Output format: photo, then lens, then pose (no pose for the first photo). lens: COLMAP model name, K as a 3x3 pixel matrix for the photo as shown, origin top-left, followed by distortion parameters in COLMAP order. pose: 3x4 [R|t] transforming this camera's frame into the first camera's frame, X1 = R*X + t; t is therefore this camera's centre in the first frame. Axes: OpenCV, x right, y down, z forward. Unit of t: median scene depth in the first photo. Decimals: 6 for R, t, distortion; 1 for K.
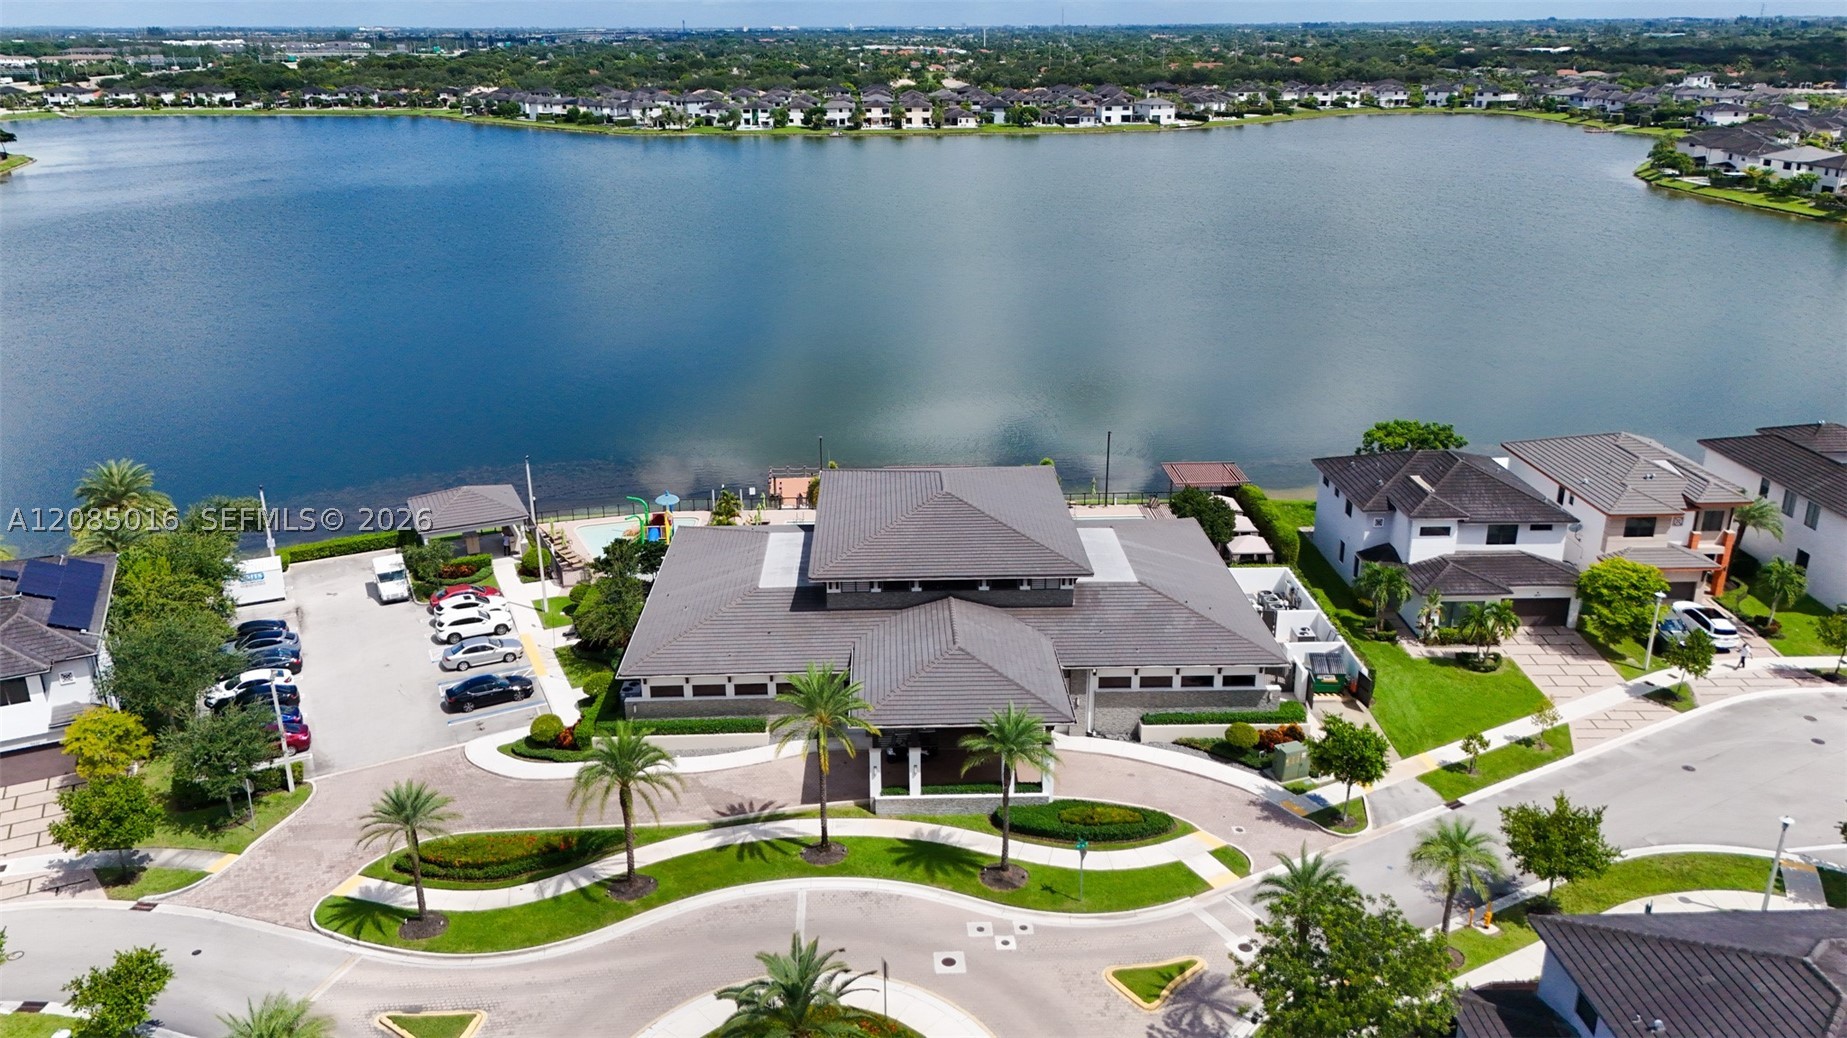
lens RADIAL K [[1332.2, 0, 923.5], [0, 1332.2, 519.0], [0, 0, 1]] dist [0.011507, 0.005093]
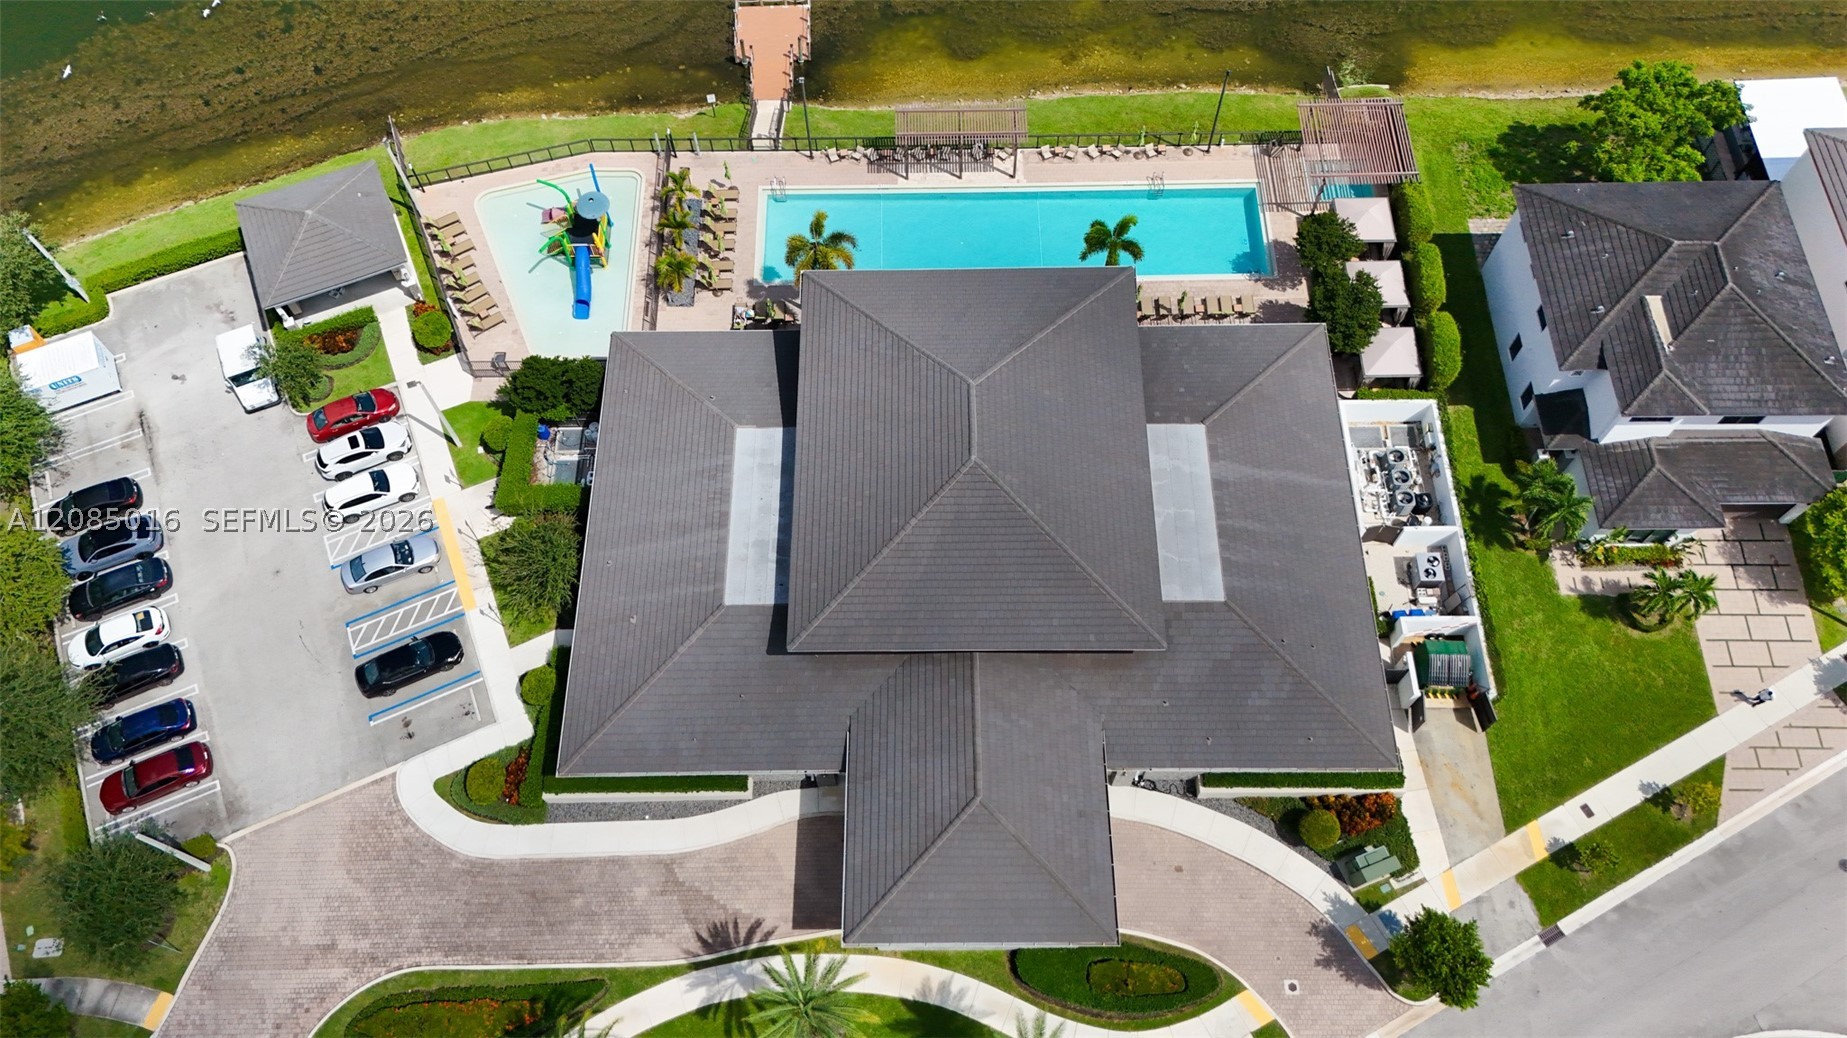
lens RADIAL K [[1332.2, 0, 923.5], [0, 1332.2, 519.0], [0, 0, 1]] dist [0.011507, 0.005093]
pose [[0.999613, 0.020215, -0.019100, 0.004421], [-0.001823, 0.732927, 0.680304, -0.536461], [0.027751, -0.680006, 0.732681, 0.509111]]
